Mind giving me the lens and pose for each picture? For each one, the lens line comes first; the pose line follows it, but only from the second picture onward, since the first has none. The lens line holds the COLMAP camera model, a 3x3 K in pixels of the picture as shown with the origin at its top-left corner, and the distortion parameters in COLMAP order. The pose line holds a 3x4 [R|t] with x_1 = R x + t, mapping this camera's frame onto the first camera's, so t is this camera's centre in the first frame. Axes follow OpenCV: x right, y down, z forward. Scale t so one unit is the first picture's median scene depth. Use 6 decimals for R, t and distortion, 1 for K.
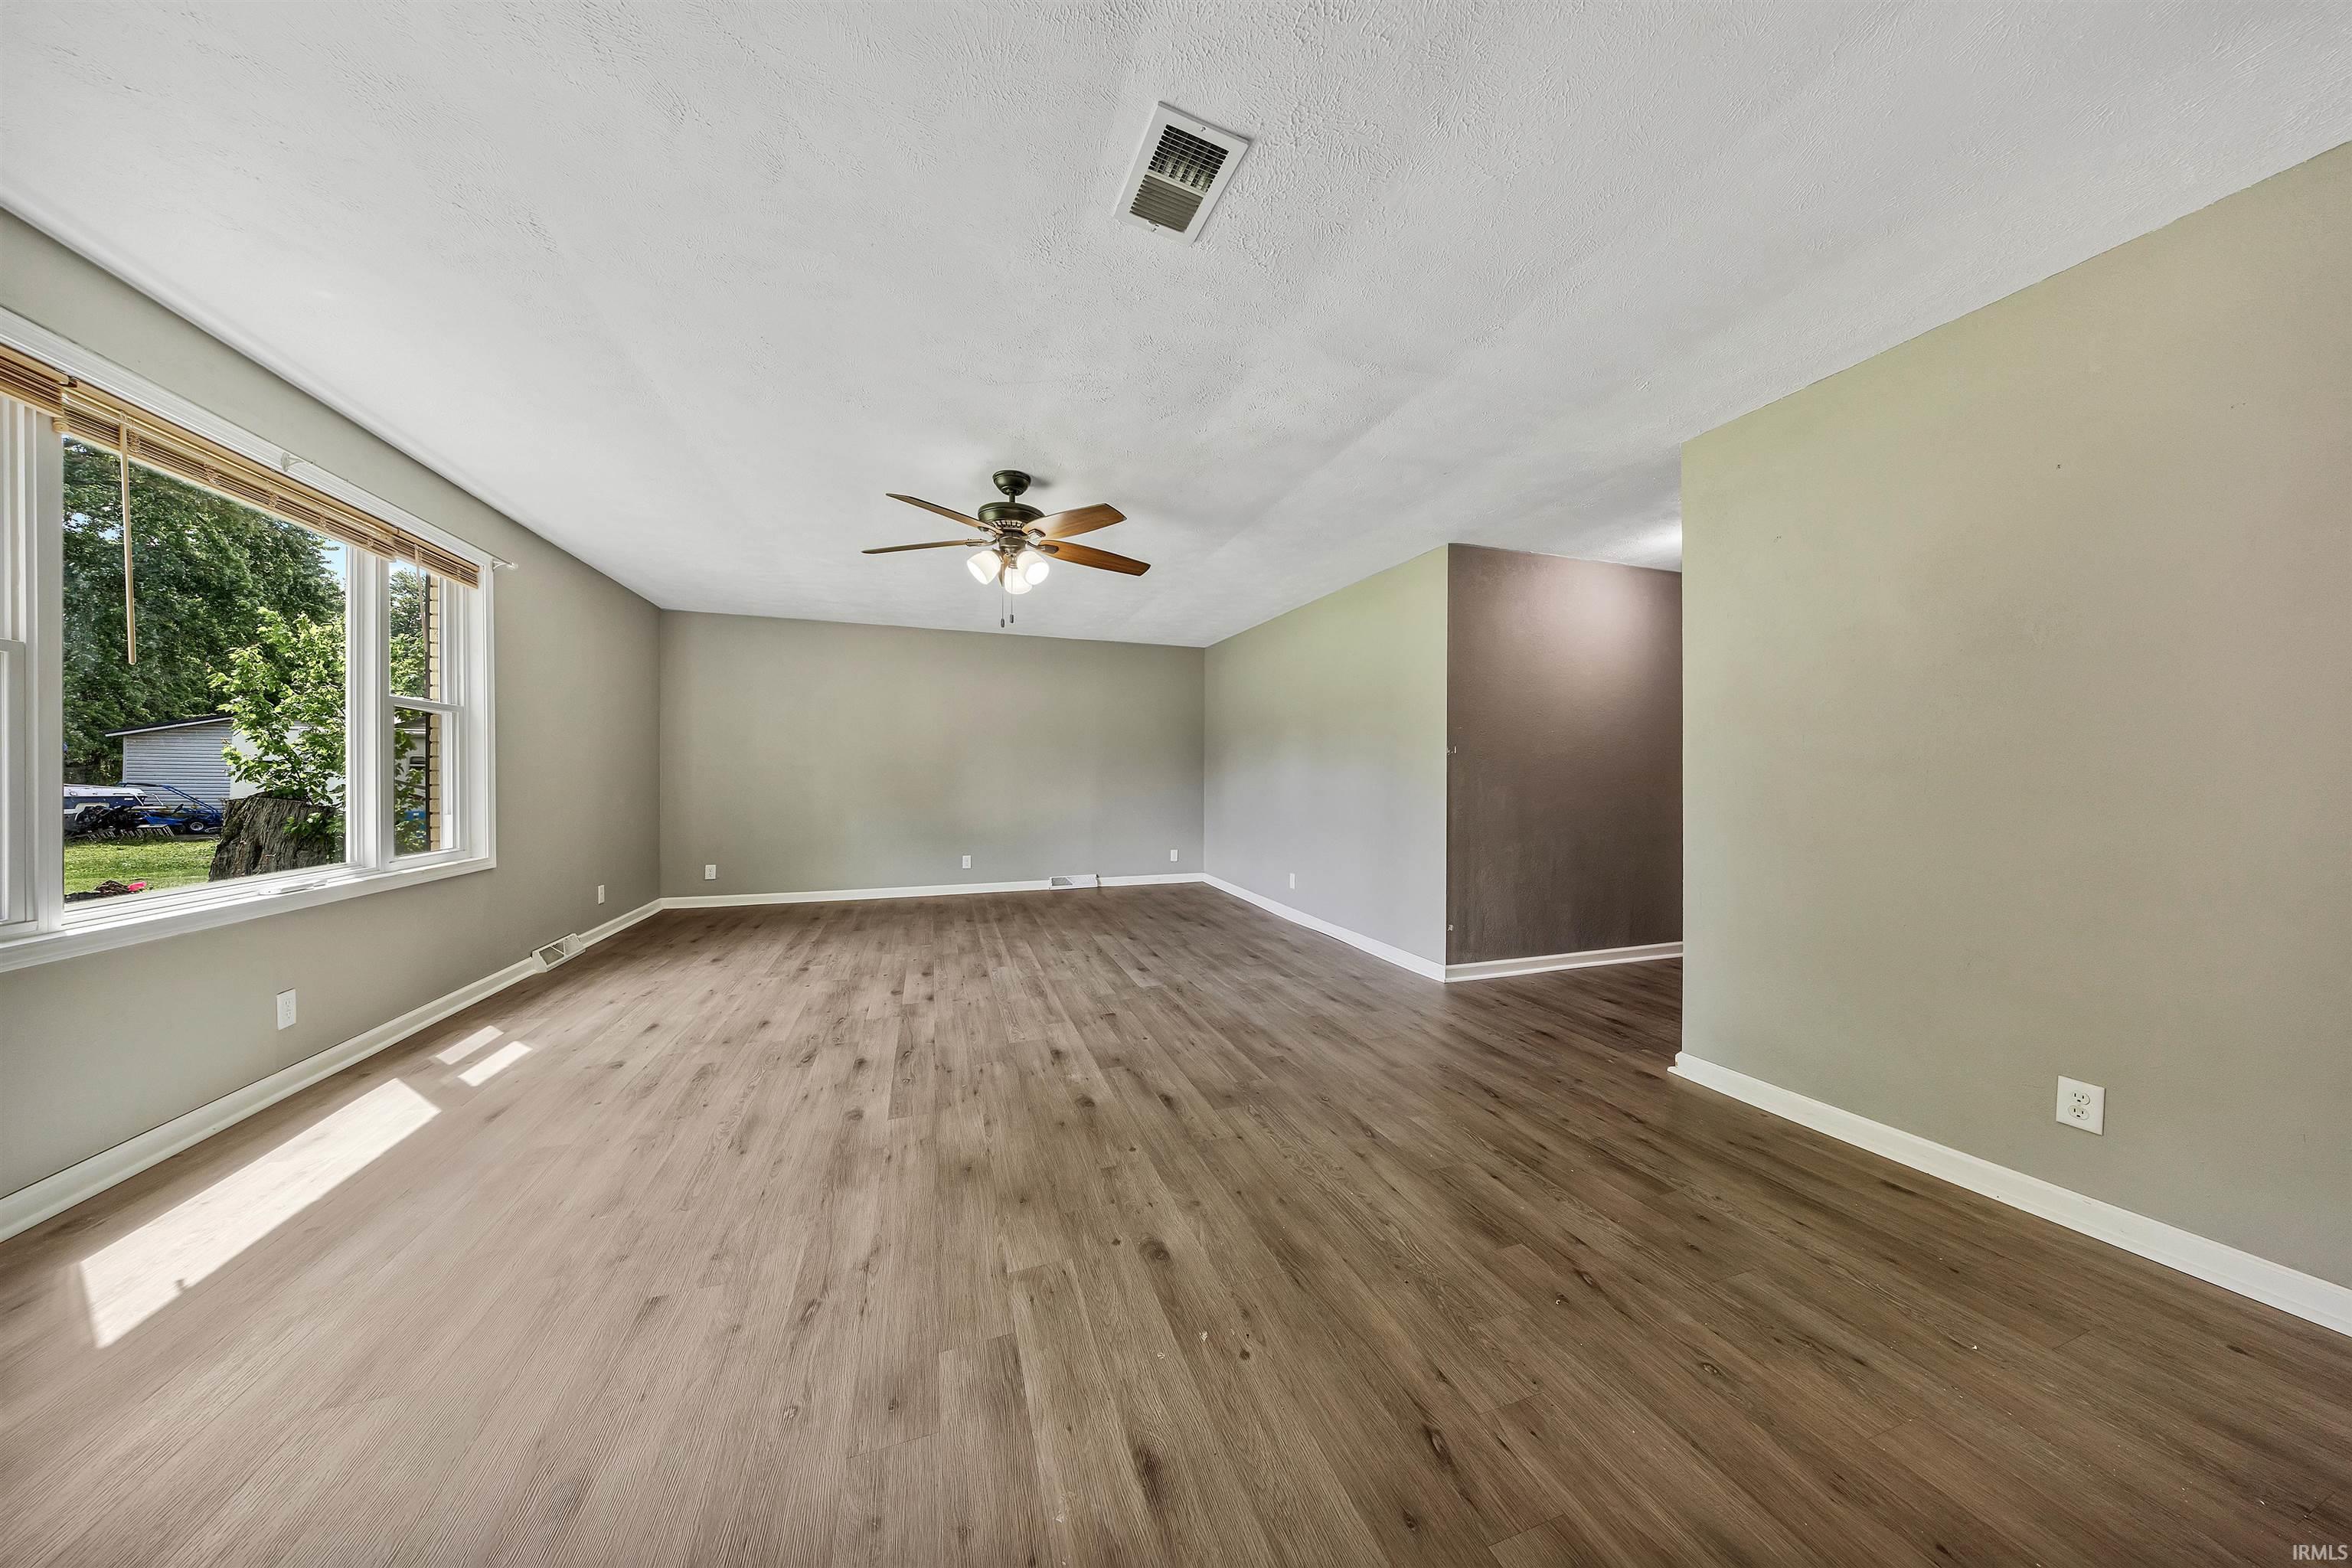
lens RADIAL K [[695.9, 0, 1174.8], [0, 695.9, 780.1], [0, 0, 1]] dist [0.004648, 0.000284]
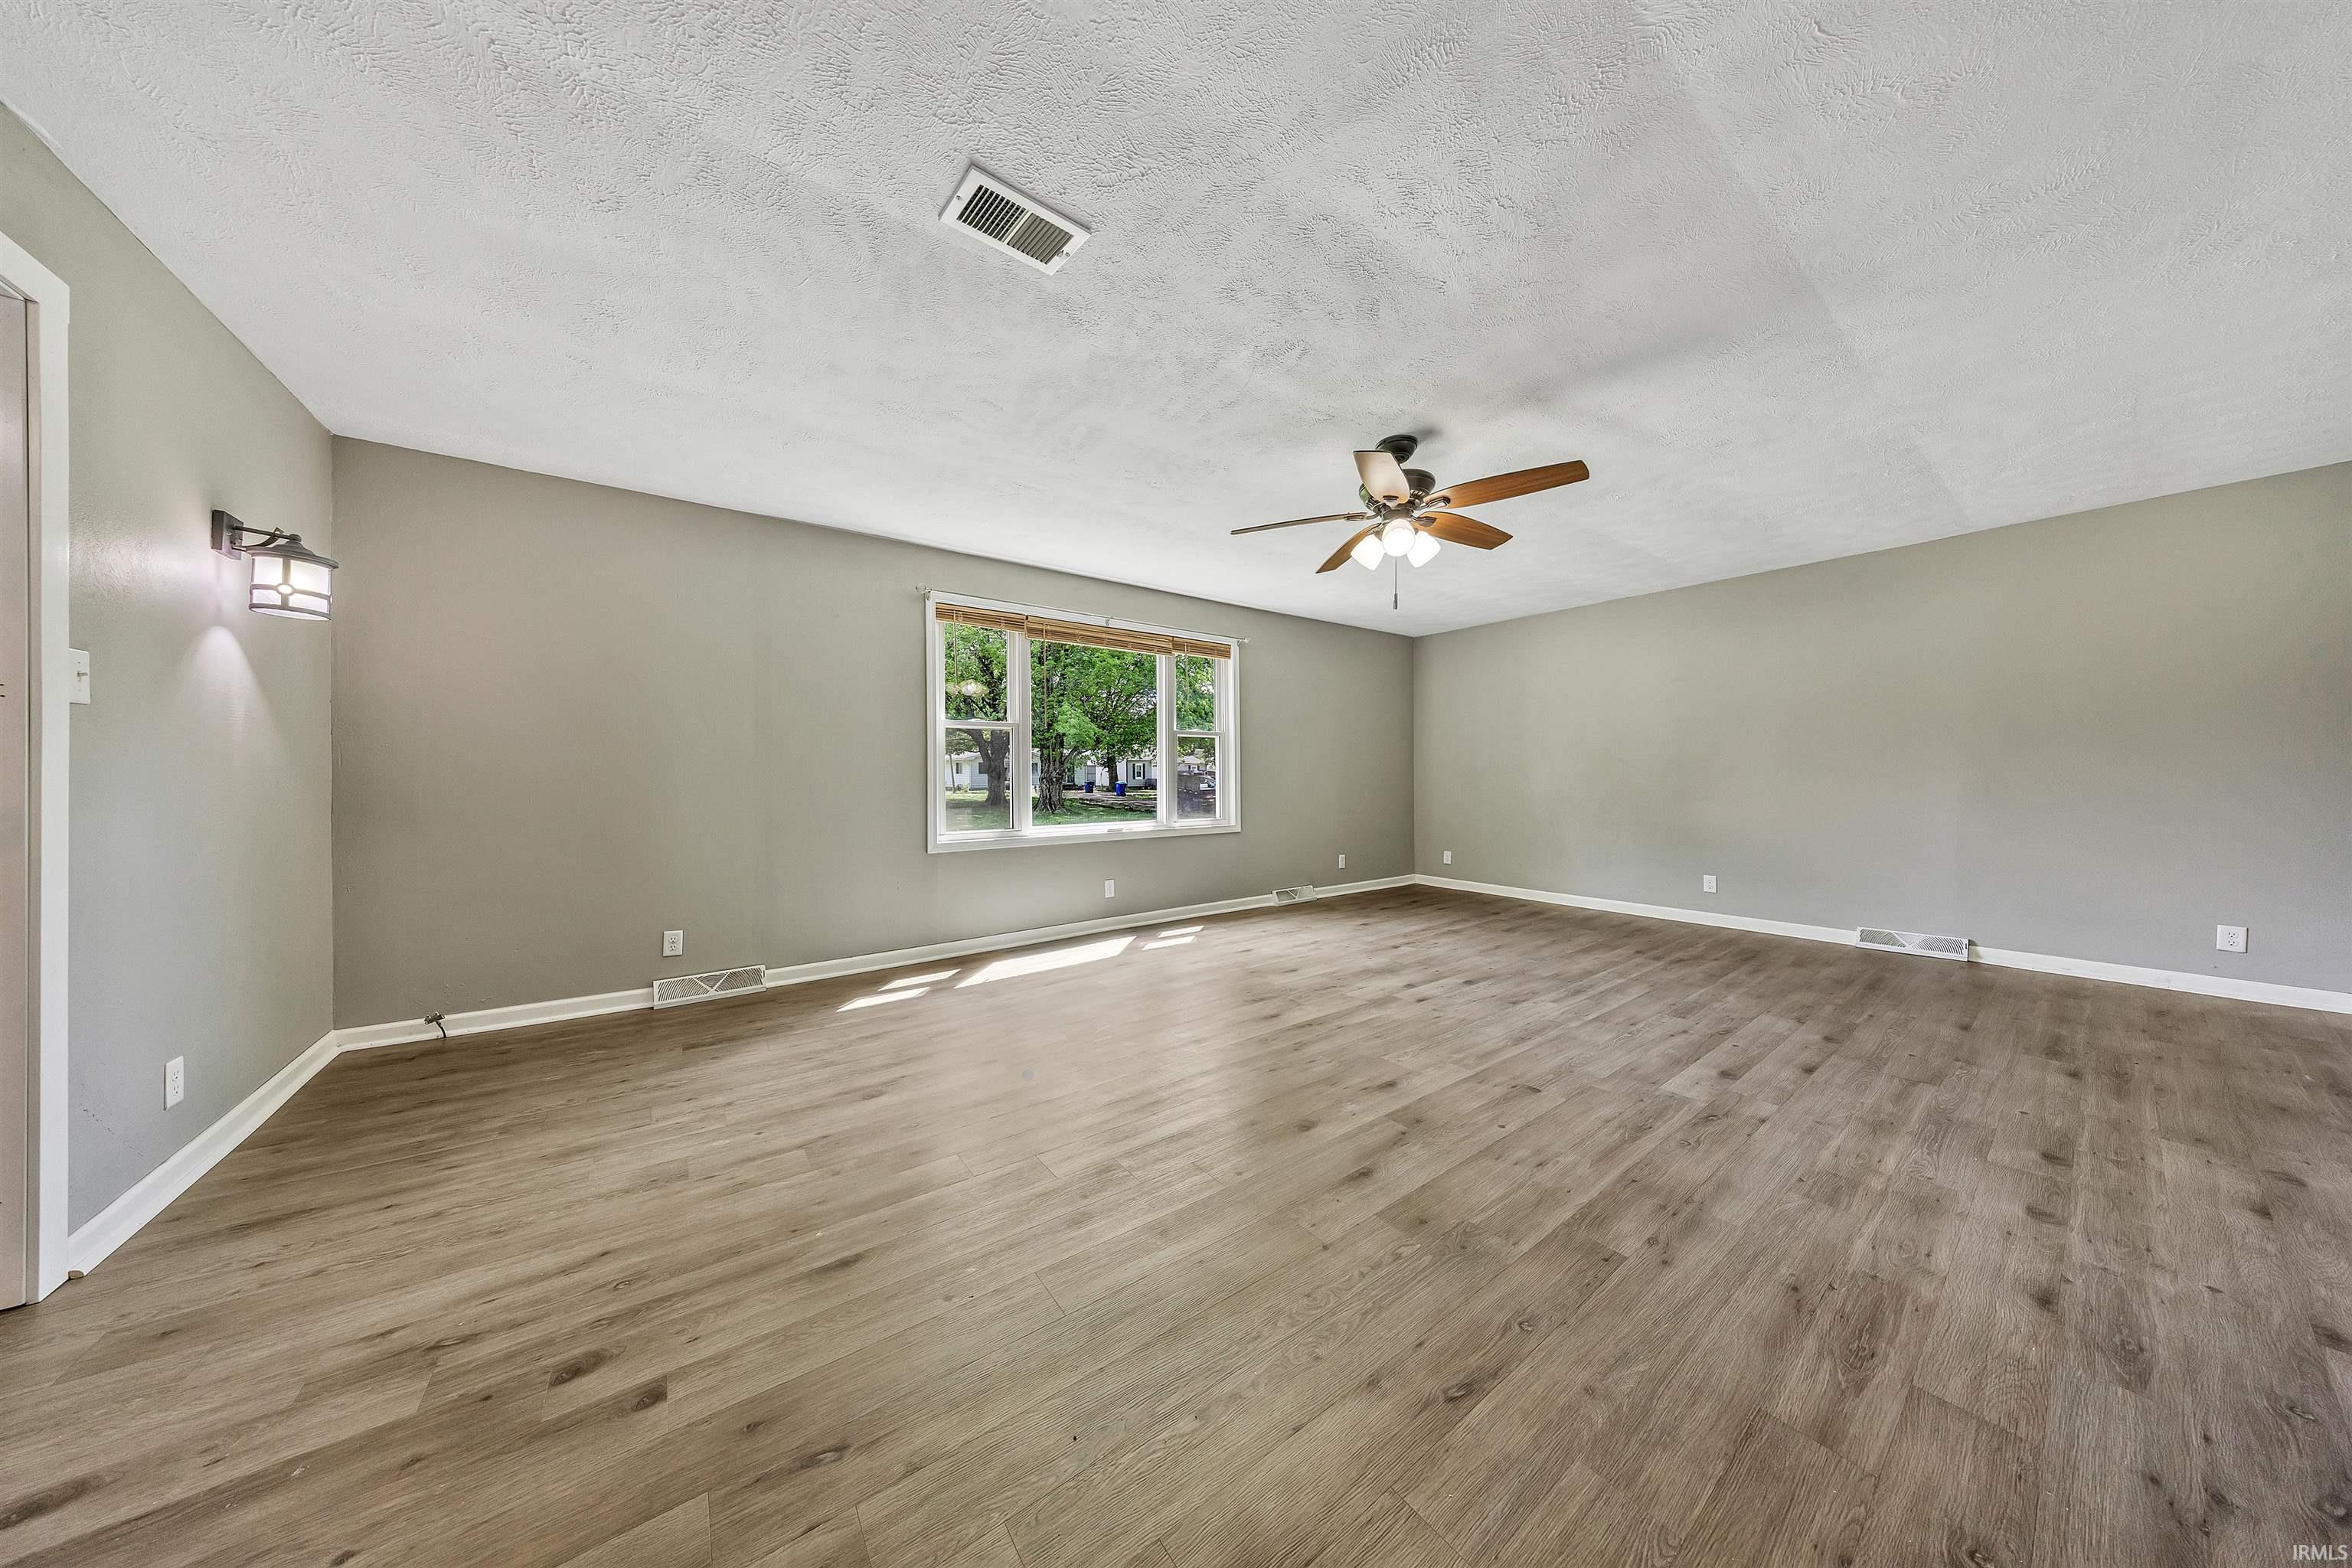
lens RADIAL K [[695.9, 0, 1176.3], [0, 695.9, 776.1], [0, 0, 1]] dist [0.004648, 0.000284]
pose [[0.295570, -0.003417, -0.955315, 0.569586], [-0.001884, 0.999990, -0.004160, 0.007286], [0.955319, 0.003030, 0.295560, 0.464401]]
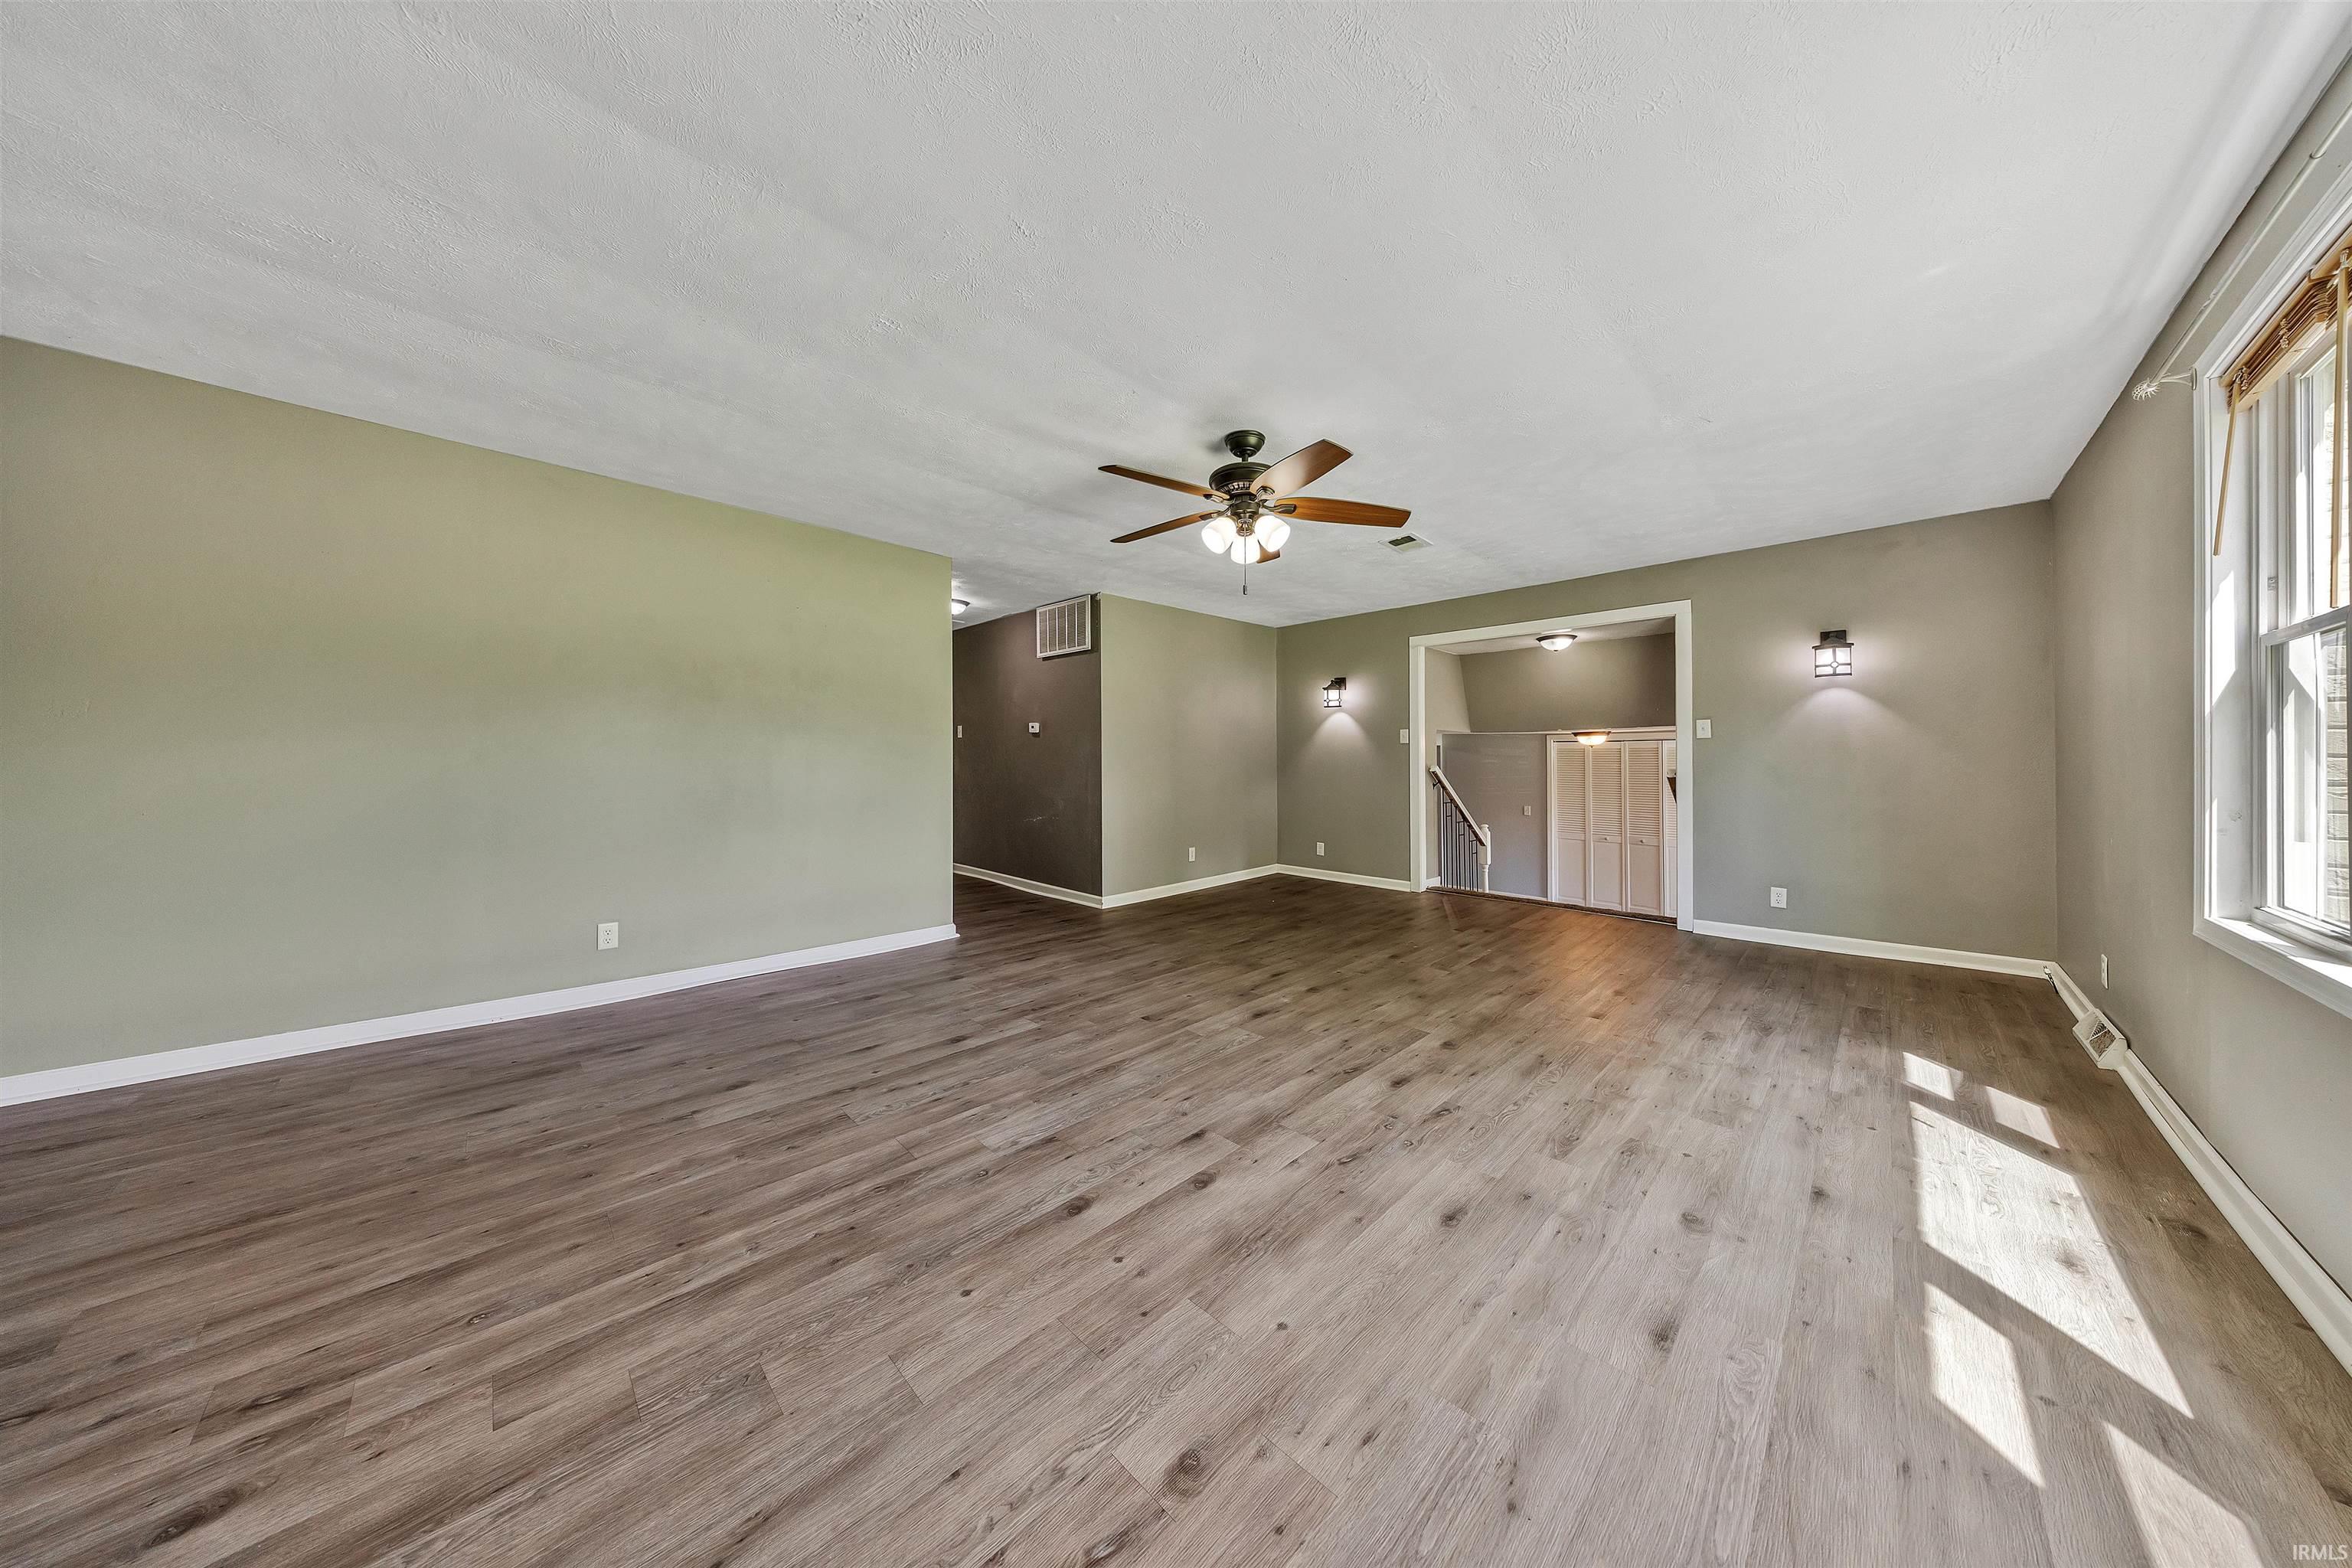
lens RADIAL K [[695.9, 0, 1166.4], [0, 695.9, 769.3], [0, 0, 1]] dist [0.004648, 0.000284]
pose [[-0.417452, -0.016553, 0.908548, -1.049014], [0.003115, 0.999802, 0.019646, -0.013097], [-0.908694, 0.011031, -0.417318, 1.520092]]
